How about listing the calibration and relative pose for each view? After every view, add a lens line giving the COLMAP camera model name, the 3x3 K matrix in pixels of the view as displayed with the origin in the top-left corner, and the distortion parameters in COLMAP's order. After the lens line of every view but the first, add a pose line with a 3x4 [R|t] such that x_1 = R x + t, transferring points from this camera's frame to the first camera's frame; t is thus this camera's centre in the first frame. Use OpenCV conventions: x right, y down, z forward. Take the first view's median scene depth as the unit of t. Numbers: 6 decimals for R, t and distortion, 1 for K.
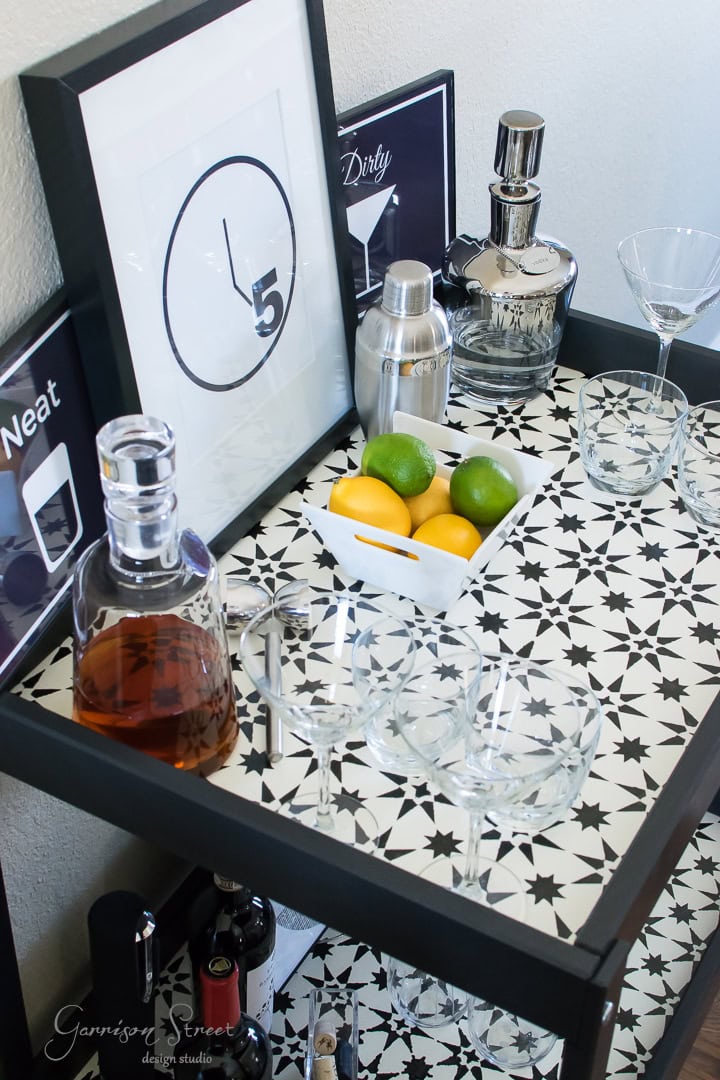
lens RADIAL K [[1638.9, 0, 355.1], [0, 1638.9, 539.1], [0, 0, 1]] dist [0.016214, 0.000000]
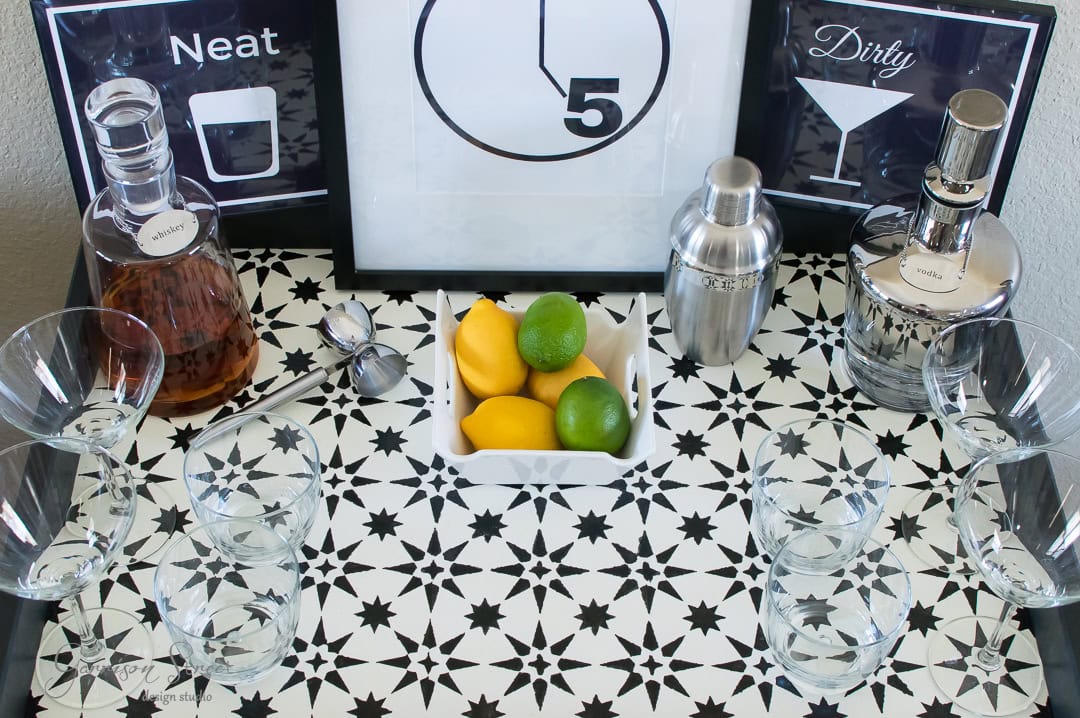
lens RADIAL K [[1638.9, 0, 601.8], [0, 1638.9, 382.4], [0, 0, 1]] dist [0.016214, 0.000000]
pose [[0.499967, 0.658103, -0.562968, 0.561666], [-0.536858, 0.745593, 0.394810, -0.392485], [0.679571, 0.104842, 0.726079, 0.365093]]
